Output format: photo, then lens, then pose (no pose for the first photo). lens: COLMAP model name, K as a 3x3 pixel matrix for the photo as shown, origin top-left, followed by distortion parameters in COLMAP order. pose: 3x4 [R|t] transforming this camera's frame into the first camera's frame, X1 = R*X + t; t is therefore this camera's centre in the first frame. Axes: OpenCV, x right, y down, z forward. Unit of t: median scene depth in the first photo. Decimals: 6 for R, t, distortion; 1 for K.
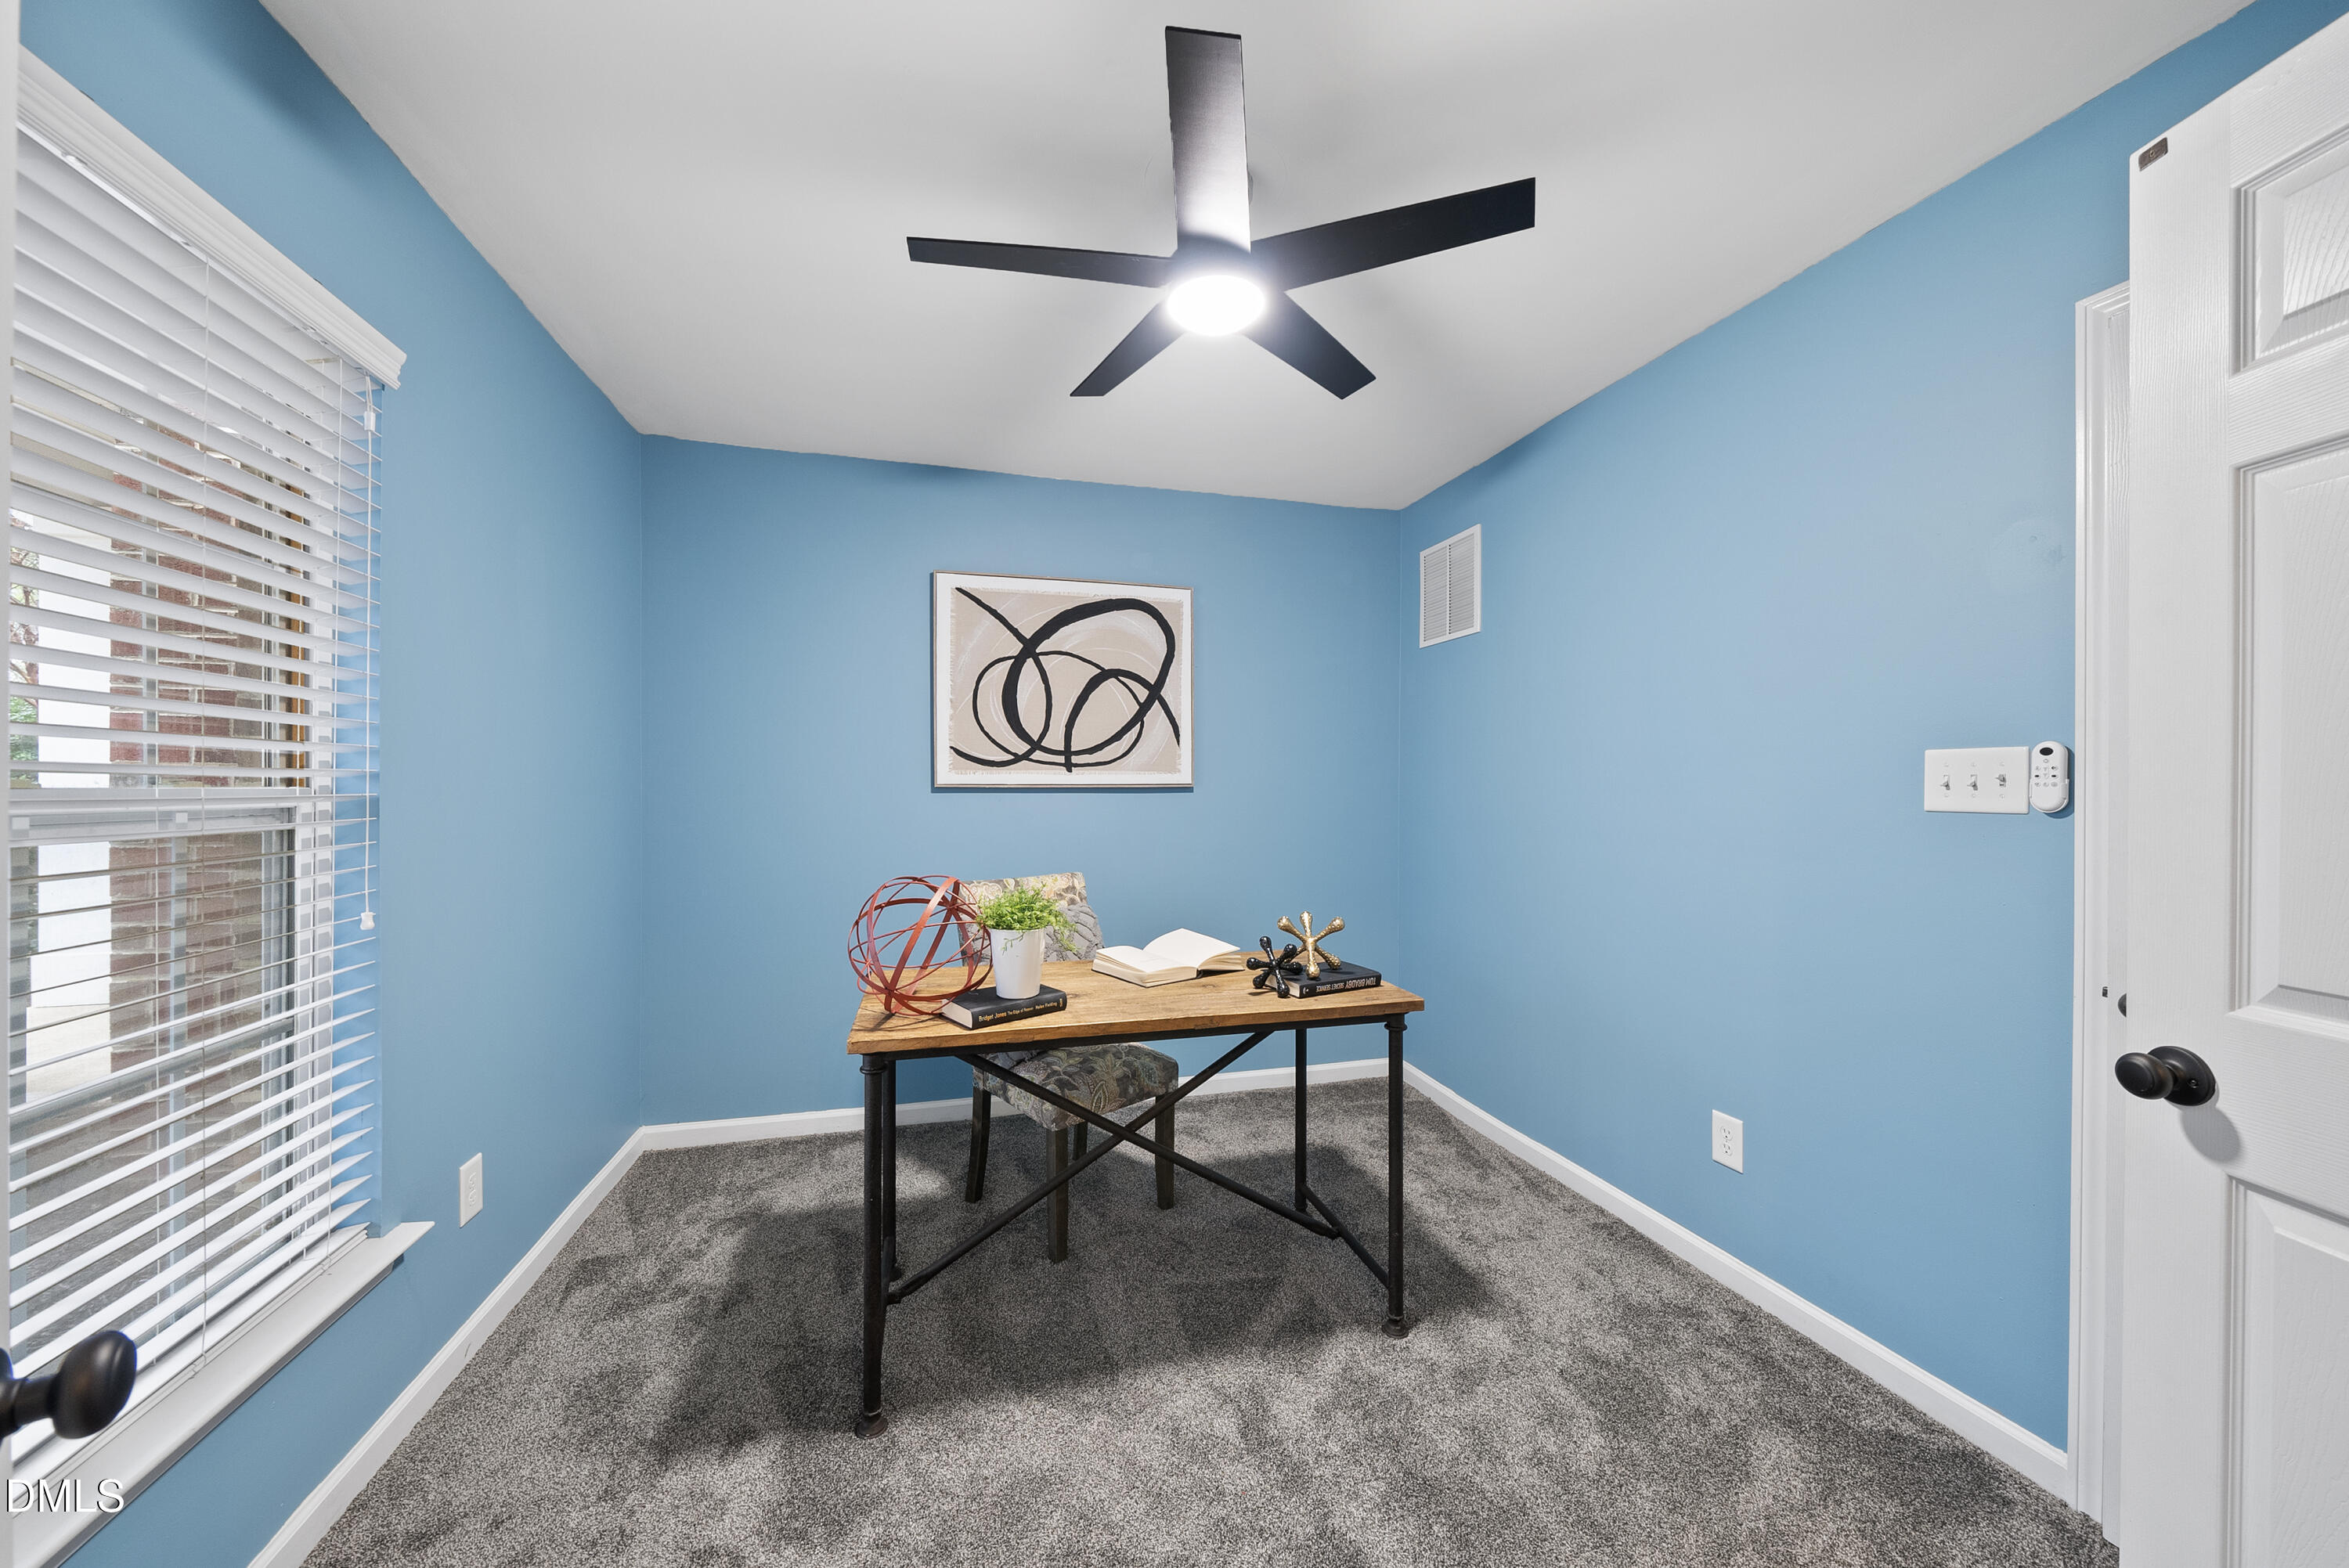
lens RADIAL K [[815.8, 0, 1171.3], [0, 815.8, 787.2], [0, 0, 1]] dist [-0.006268, 0.000862]
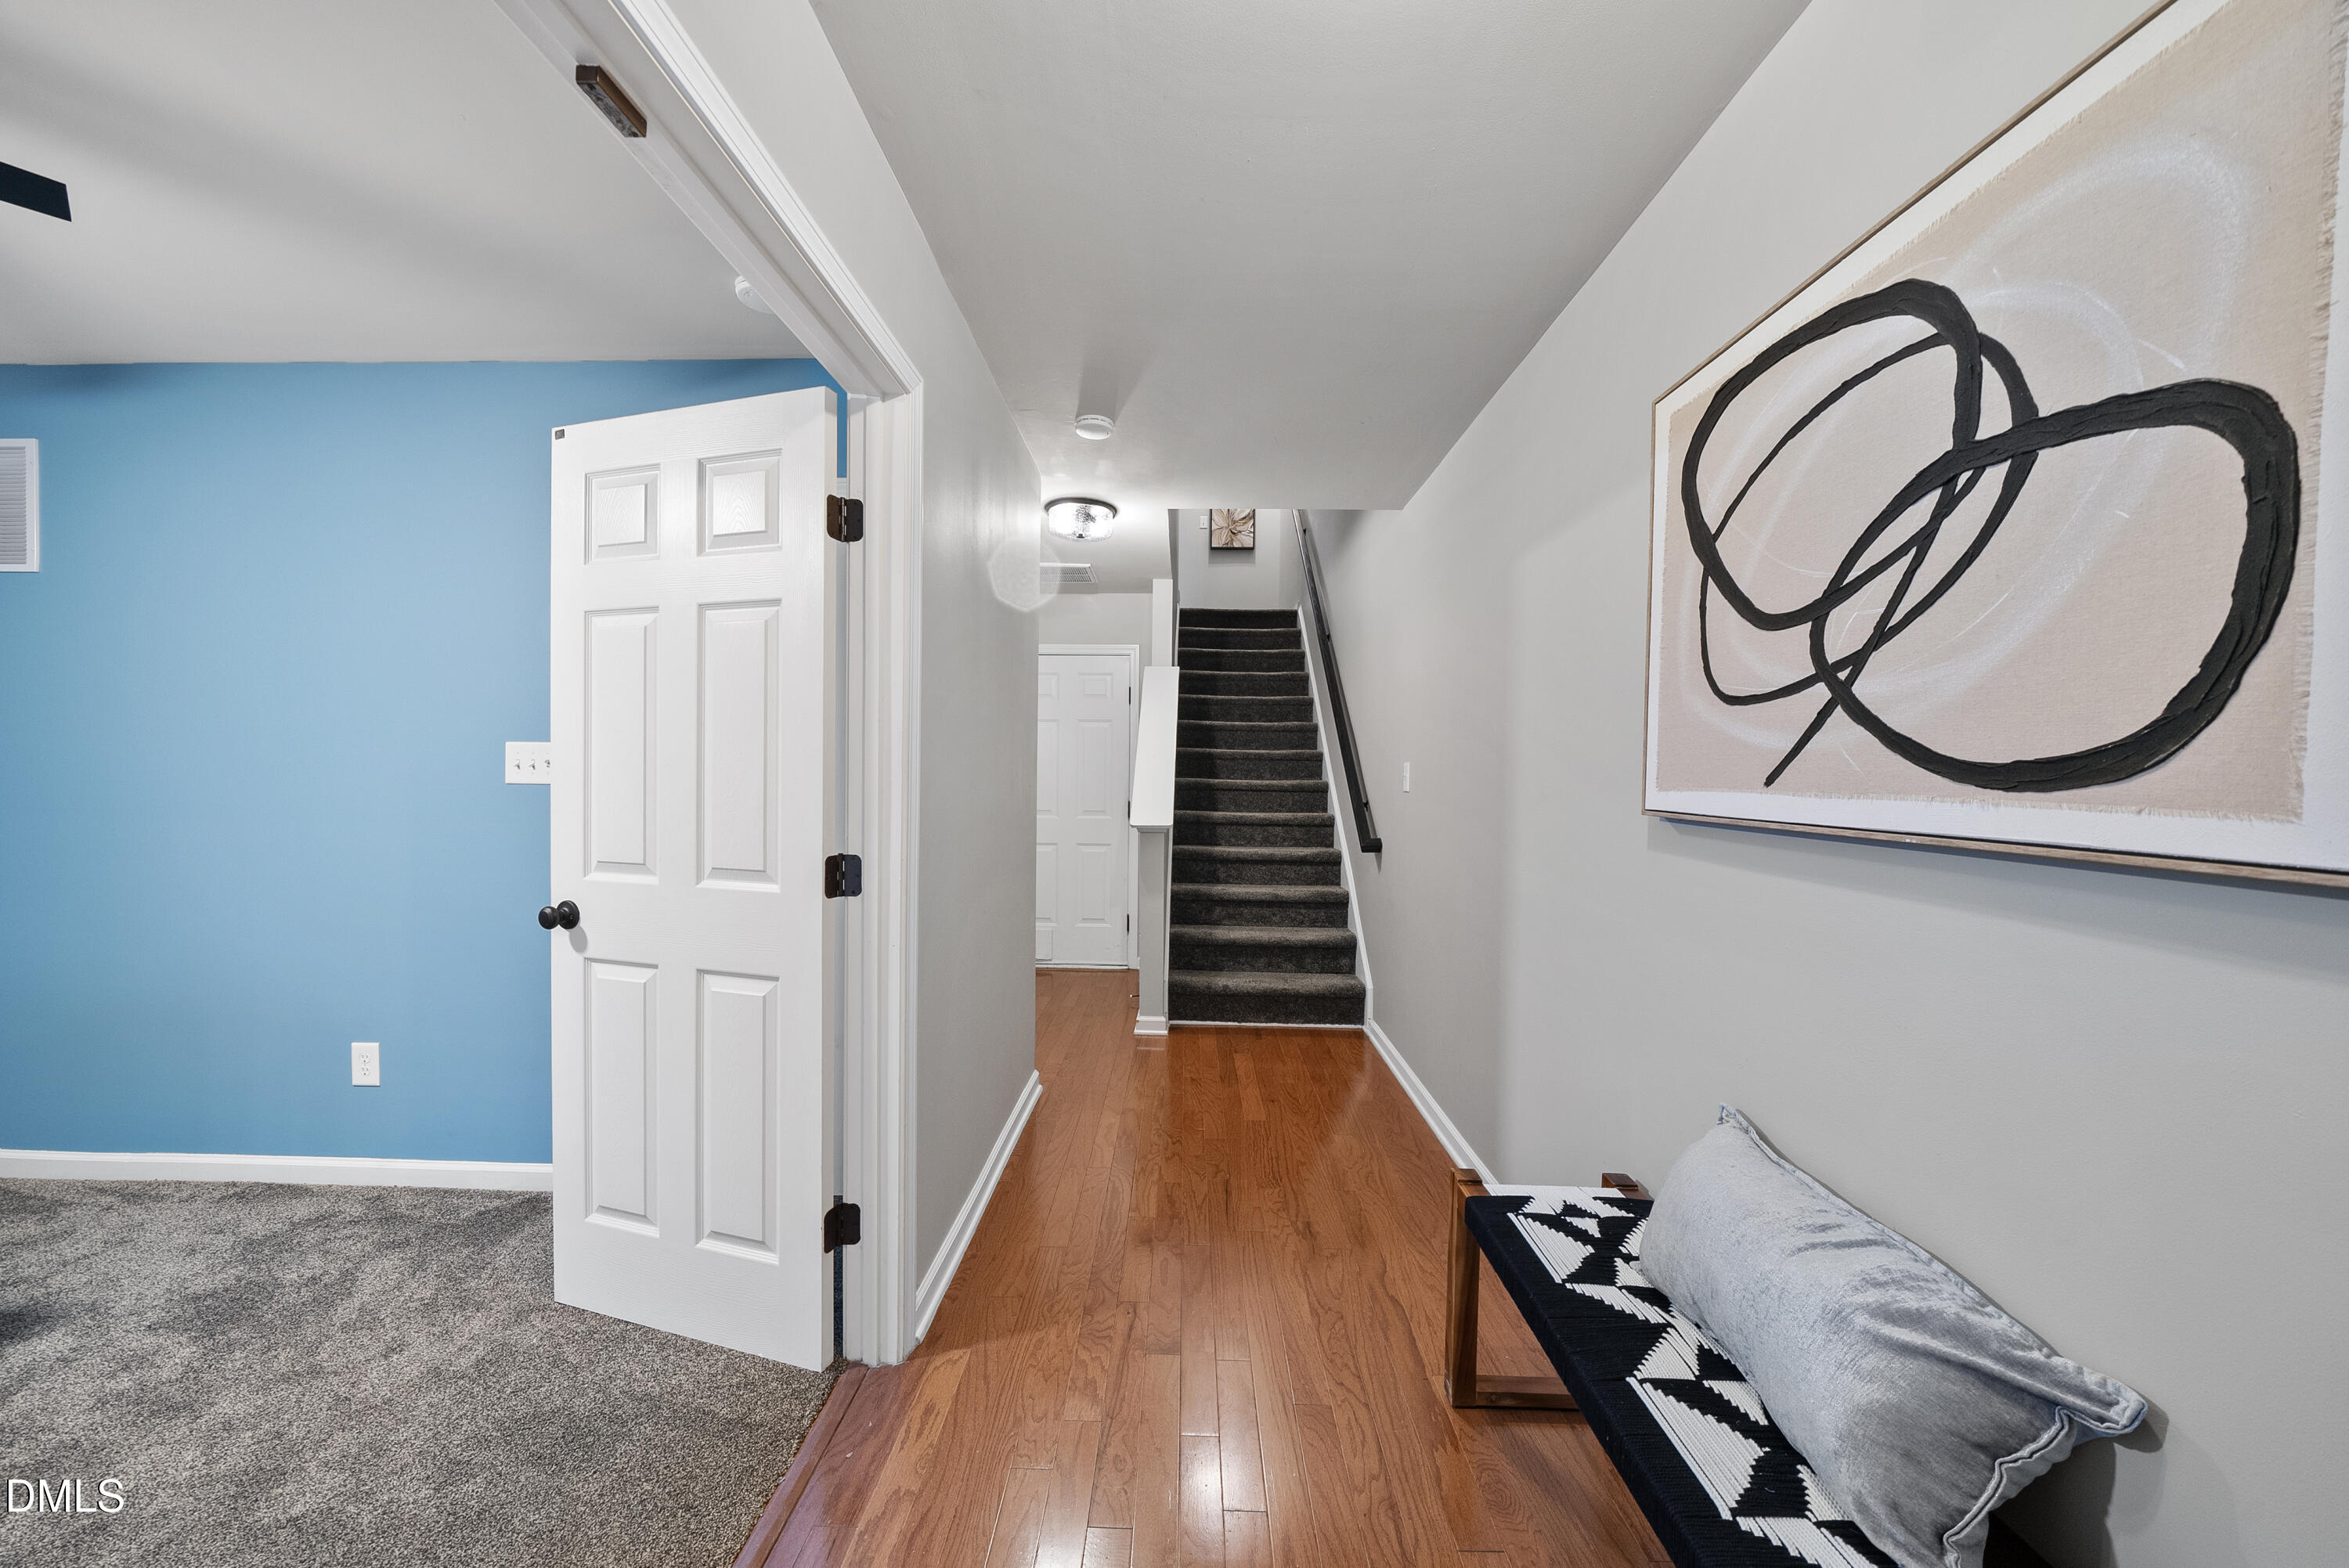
lens RADIAL K [[815.8, 0, 1173.7], [0, 815.8, 790.4], [0, 0, 1]] dist [-0.006268, 0.000862]
pose [[0.286513, -0.016449, 0.957935, -0.112164], [-0.009386, 0.999756, 0.019974, 0.000629], [-0.958031, -0.014714, 0.286288, -0.491394]]
